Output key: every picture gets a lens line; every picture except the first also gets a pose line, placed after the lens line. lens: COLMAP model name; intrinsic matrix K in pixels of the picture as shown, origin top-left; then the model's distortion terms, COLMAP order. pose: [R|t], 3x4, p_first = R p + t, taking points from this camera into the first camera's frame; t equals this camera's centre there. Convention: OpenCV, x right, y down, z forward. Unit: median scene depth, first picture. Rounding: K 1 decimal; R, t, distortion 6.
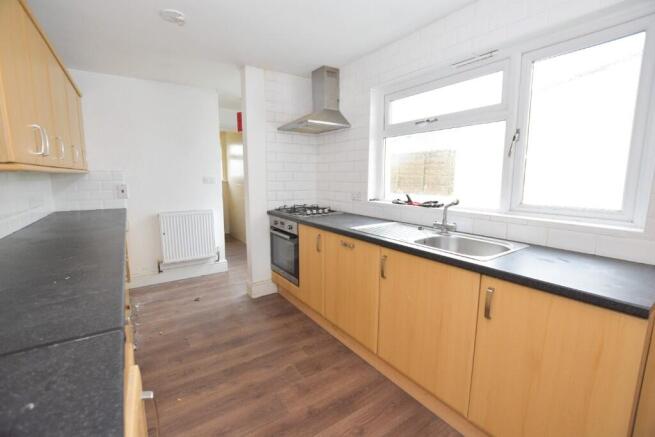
lens RADIAL K [[288.5, 0, 327.5], [0, 288.5, 218.5], [0, 0, 1]] dist [-0.031146, -0.000073]
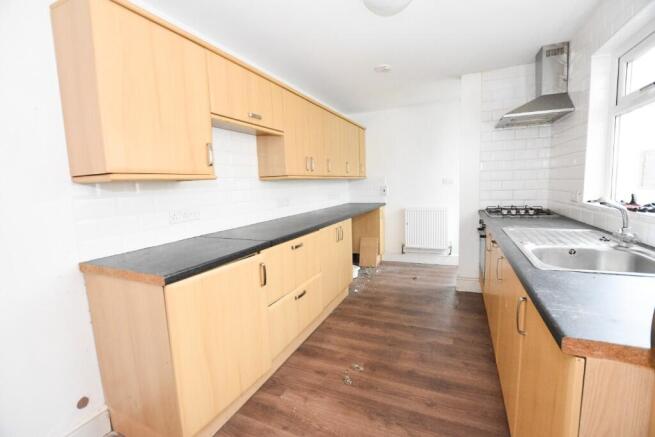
lens RADIAL K [[288.5, 0, 327.5], [0, 288.5, 218.5], [0, 0, 1]] dist [-0.031146, -0.000073]
pose [[0.511417, 0.077823, -0.855802, 0.428381], [-0.088152, 0.995388, 0.037838, 0.014195], [0.854800, 0.056090, 0.515918, 0.026975]]
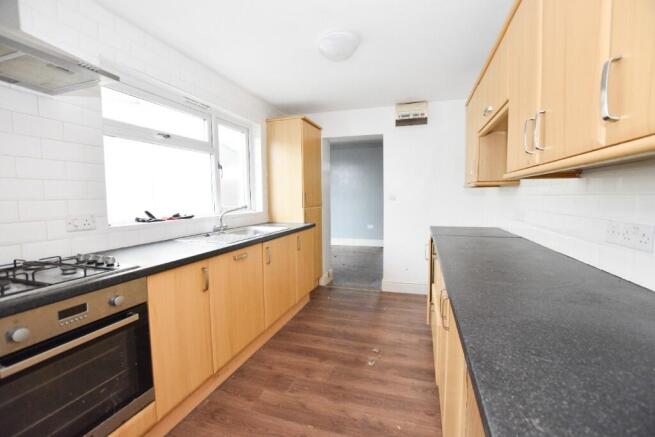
lens RADIAL K [[288.5, 0, 327.5], [0, 288.5, 218.5], [0, 0, 1]] dist [-0.031146, -0.000073]
pose [[-0.601474, -0.063085, 0.796398, -0.649216], [0.124115, 0.977394, 0.171159, -0.124274], [-0.789192, 0.201793, -0.580047, 0.955207]]
